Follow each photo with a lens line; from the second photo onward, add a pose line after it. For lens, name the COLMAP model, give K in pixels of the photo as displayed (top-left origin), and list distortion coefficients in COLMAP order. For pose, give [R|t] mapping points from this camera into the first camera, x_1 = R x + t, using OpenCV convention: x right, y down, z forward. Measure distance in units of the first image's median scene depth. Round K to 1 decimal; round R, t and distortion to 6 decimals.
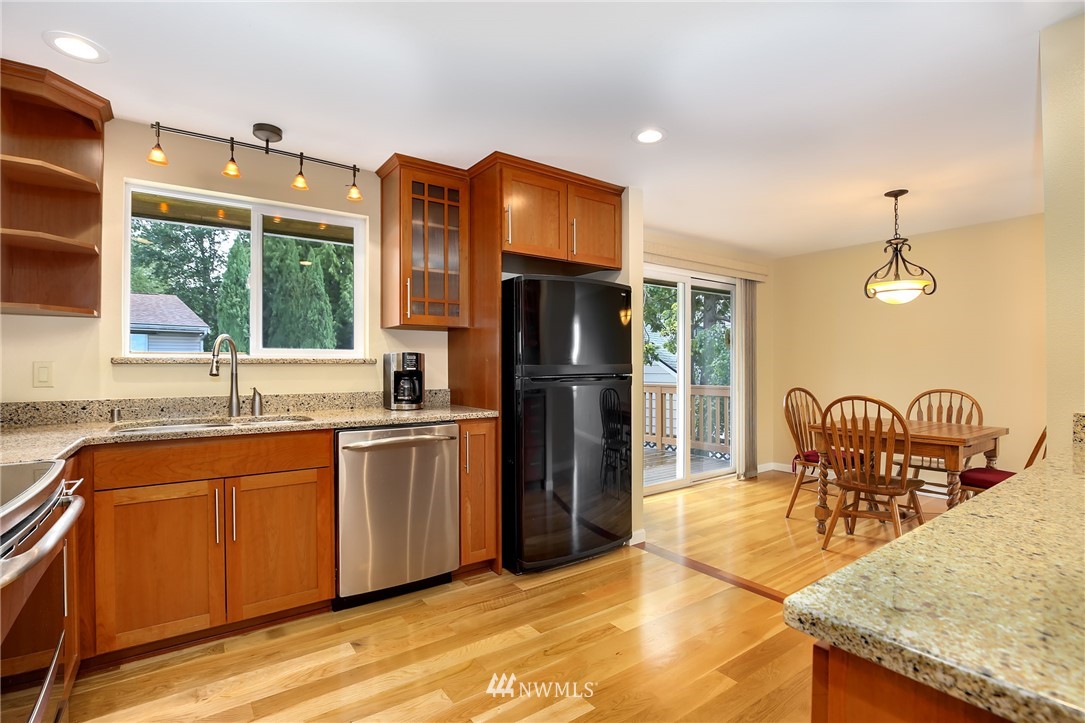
lens RADIAL K [[500.6, 0, 524.9], [0, 500.6, 363.7], [0, 0, 1]] dist [-0.011197, 0.000485]
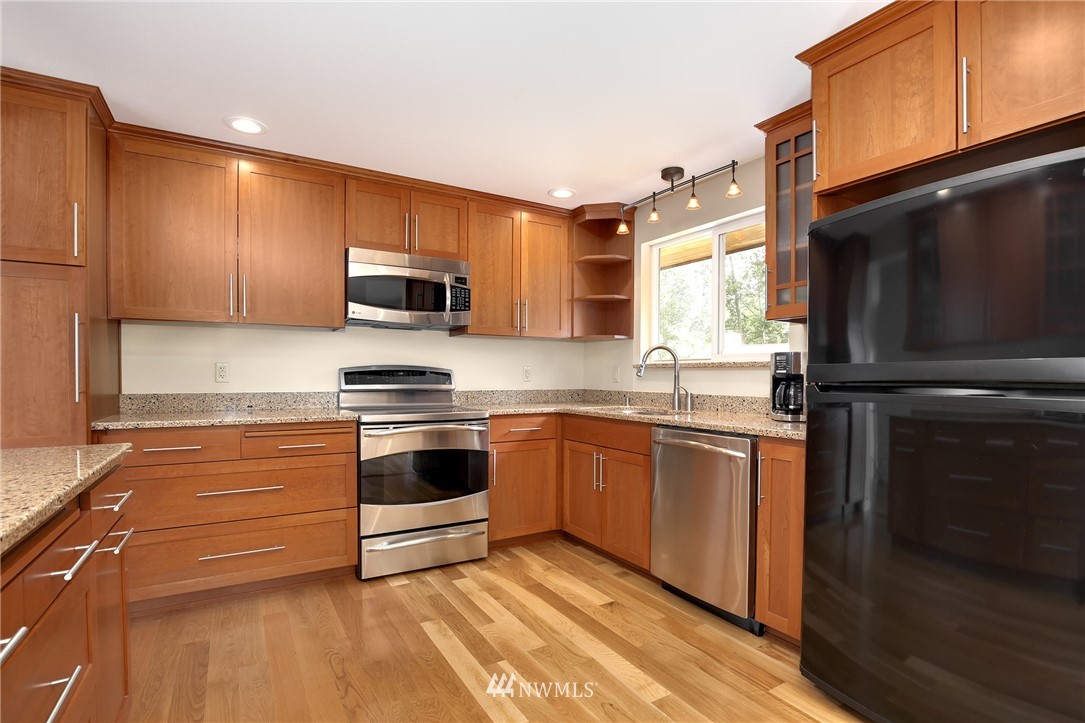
lens RADIAL K [[509.6, 0, 559.1], [0, 509.6, 383.6], [0, 0, 1]] dist [-0.014716, 0.000257]
pose [[-0.010293, 0.018699, -0.999772, 0.738344], [-0.002488, 0.999822, 0.018726, 0.018271], [0.999944, 0.002680, -0.010245, 0.767159]]
